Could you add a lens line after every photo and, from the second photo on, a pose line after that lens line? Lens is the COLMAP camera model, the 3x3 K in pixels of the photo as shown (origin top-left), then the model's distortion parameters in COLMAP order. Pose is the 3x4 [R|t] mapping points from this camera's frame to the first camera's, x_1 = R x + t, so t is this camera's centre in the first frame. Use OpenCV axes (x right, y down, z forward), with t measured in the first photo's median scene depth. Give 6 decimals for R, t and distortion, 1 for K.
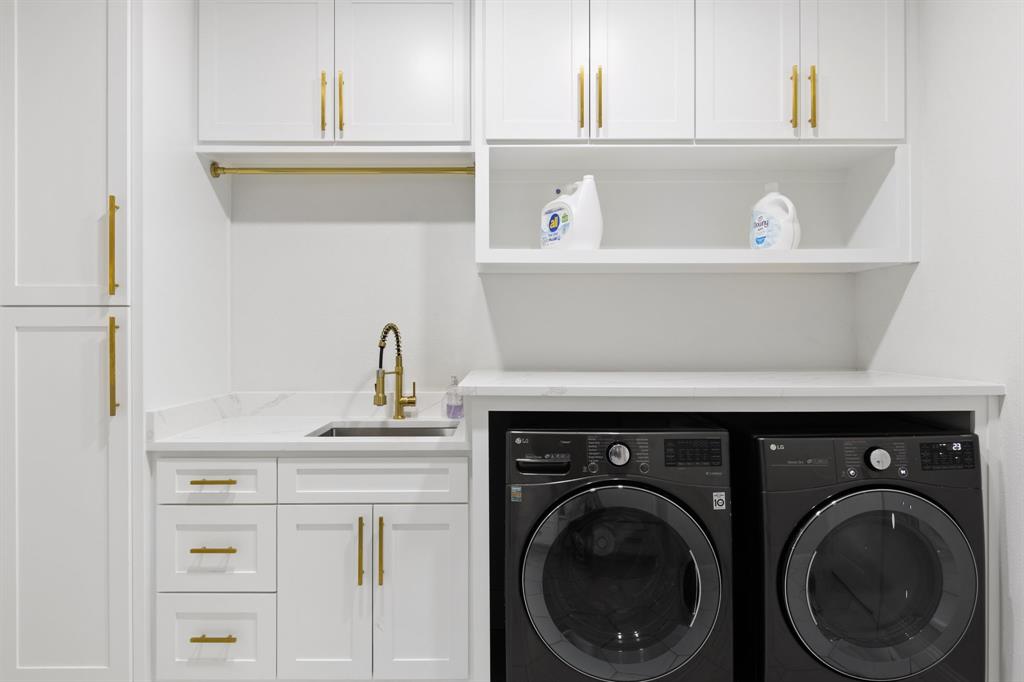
lens RADIAL K [[643.0, 0, 512.0], [0, 643.0, 326.7], [0, 0, 1]] dist [0.003944, -0.000677]
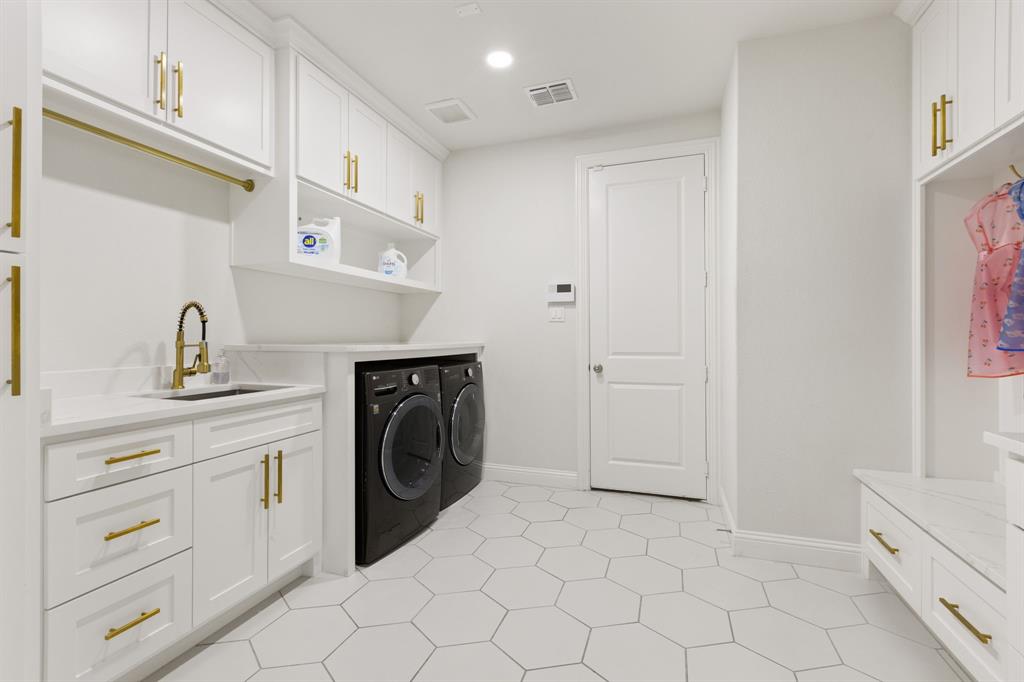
lens RADIAL K [[452.8, 0, 512.6], [0, 452.8, 335.1], [0, 0, 1]] dist [0.001360, -0.000035]
pose [[0.323937, 0.005166, 0.946065, -0.898977], [-0.009005, 0.999957, -0.002377, 0.060326], [-0.946036, -0.007749, 0.323969, 0.260036]]
